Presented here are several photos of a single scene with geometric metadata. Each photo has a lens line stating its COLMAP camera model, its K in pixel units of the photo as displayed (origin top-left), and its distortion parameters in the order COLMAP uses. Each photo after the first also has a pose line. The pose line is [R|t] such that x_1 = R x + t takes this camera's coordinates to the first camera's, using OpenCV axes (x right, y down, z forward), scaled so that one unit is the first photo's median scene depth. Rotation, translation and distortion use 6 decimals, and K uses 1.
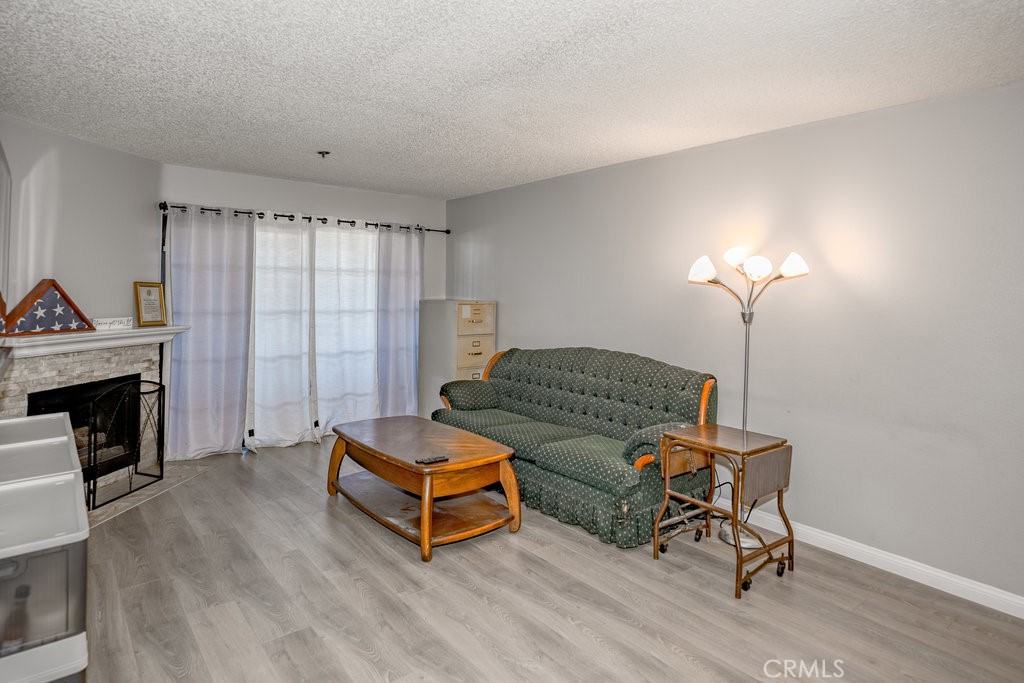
lens RADIAL K [[569.7, 0, 513.9], [0, 569.7, 282.3], [0, 0, 1]] dist [-0.007156, -0.000727]
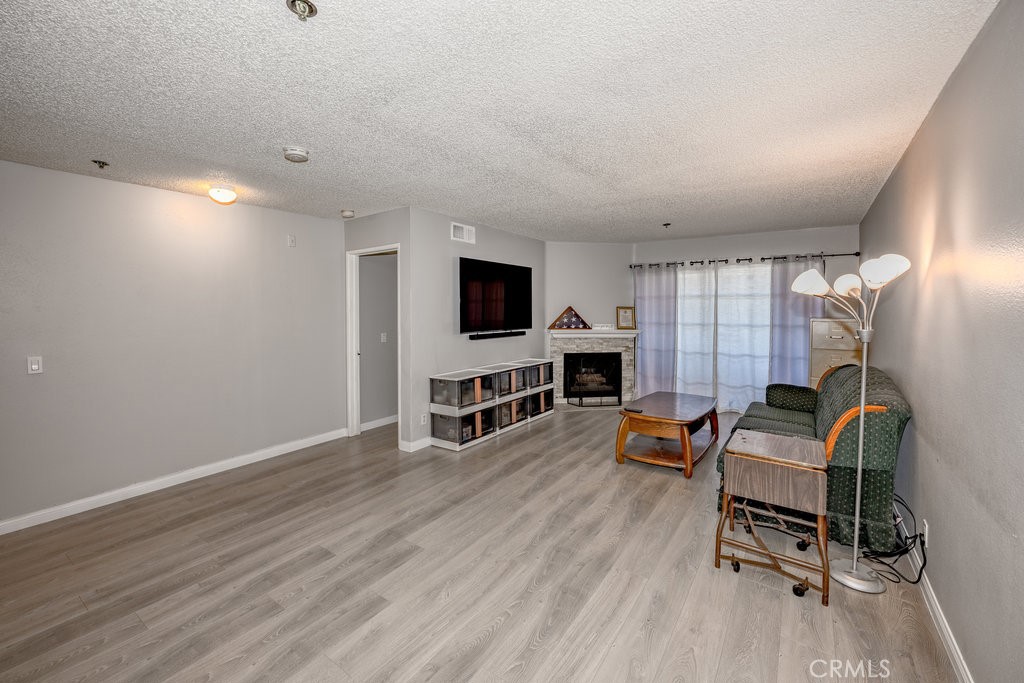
lens RADIAL K [[419.1, 0, 512.6], [0, 419.1, 339.3], [0, 0, 1]] dist [-0.002203, -0.000123]
pose [[0.284266, 0.056101, -0.957103, 0.618271], [0.016487, 0.997853, 0.063387, 0.013583], [0.958604, -0.033798, 0.282731, 0.210052]]
